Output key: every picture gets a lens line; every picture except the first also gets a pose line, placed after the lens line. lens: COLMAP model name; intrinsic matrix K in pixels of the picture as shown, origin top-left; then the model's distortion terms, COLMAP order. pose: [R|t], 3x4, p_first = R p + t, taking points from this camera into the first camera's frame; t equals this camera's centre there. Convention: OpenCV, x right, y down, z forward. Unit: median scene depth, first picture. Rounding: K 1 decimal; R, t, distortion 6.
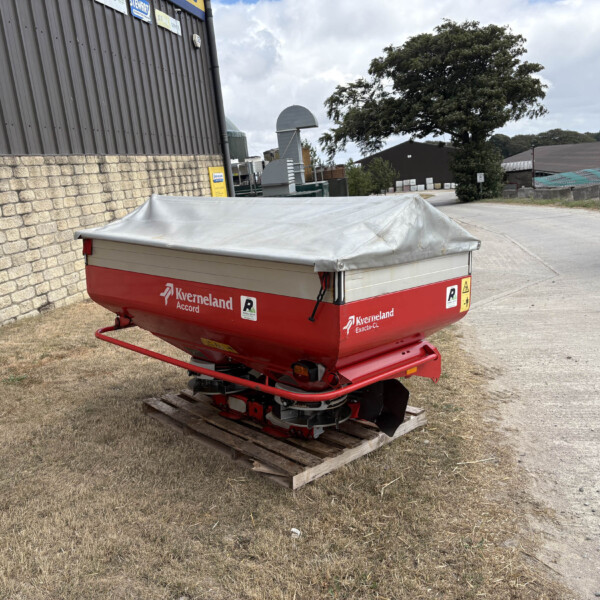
lens RADIAL K [[600.4, 0, 291.4], [0, 600.4, 289.9], [0, 0, 1]] dist [0.022620, -0.001992]
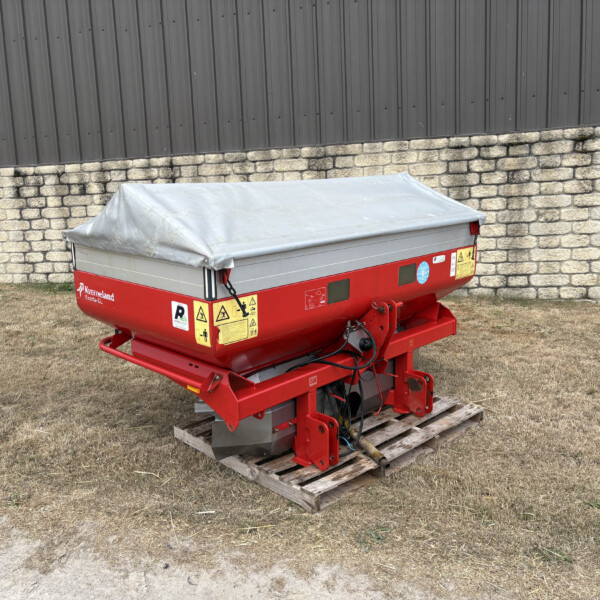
lens RADIAL K [[601.6, 0, 300.0], [0, 601.6, 300.0], [0, 0, 1]] dist [0.015424, 0.026921]
pose [[0.016235, 0.236382, -0.971525, 0.806490], [-0.156755, 0.960239, 0.231016, -0.169224], [0.987504, 0.148541, 0.052644, 0.862520]]
